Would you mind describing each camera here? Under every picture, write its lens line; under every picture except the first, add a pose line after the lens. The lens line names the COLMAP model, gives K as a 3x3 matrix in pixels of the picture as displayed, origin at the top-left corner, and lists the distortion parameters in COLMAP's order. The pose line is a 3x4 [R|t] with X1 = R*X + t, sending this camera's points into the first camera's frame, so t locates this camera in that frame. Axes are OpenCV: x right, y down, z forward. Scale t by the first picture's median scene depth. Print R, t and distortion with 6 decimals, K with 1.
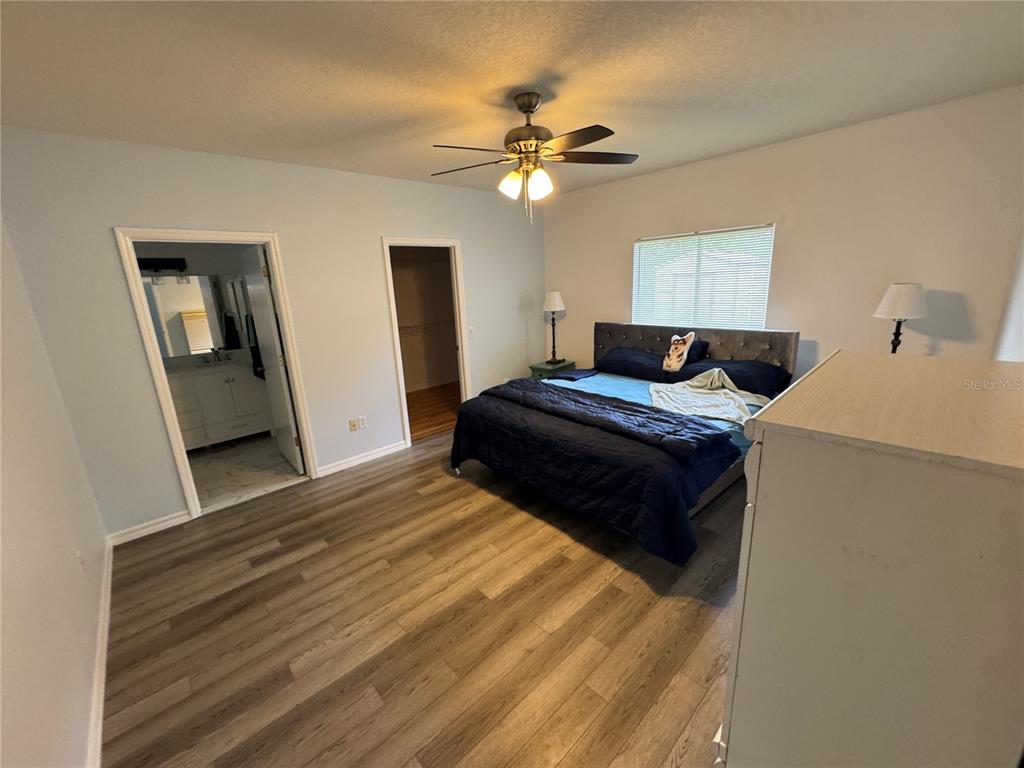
lens RADIAL K [[408.3, 0, 516.4], [0, 408.3, 388.3], [0, 0, 1]] dist [-0.001957, 0.000701]
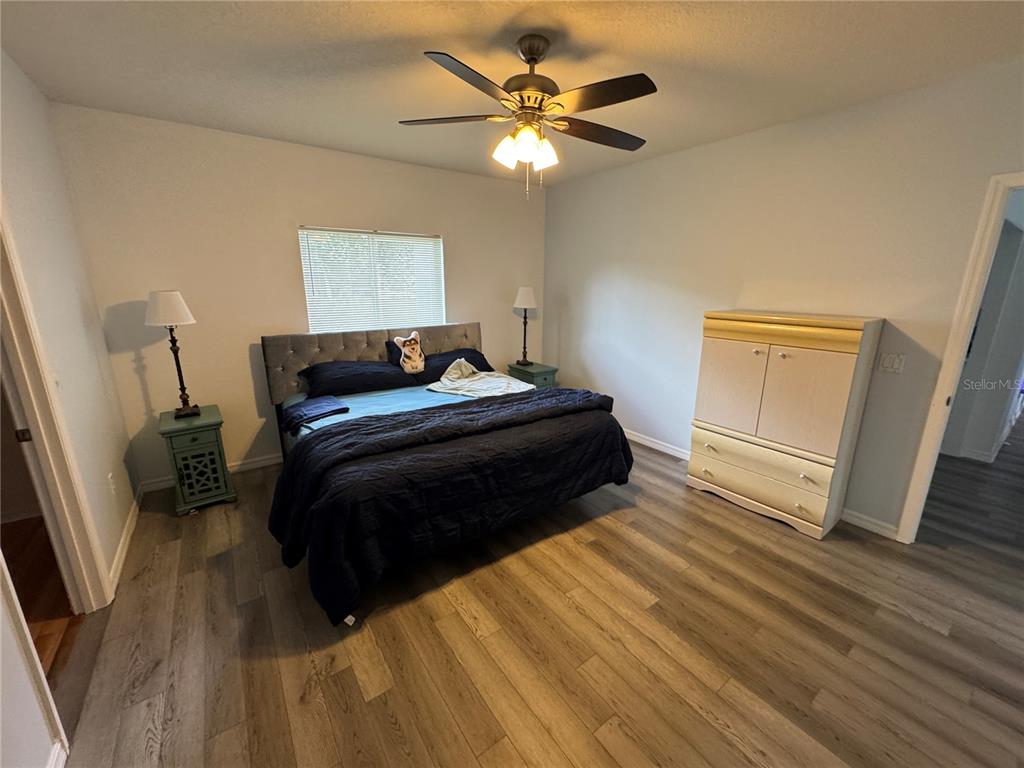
lens RADIAL K [[408.3, 0, 513.4], [0, 408.3, 379.8], [0, 0, 1]] dist [-0.001957, 0.000701]
pose [[0.135270, -0.194899, 0.971451, -0.748351], [0.240055, 0.957697, 0.158713, -0.170075], [-0.961288, 0.211733, 0.176334, 0.836141]]
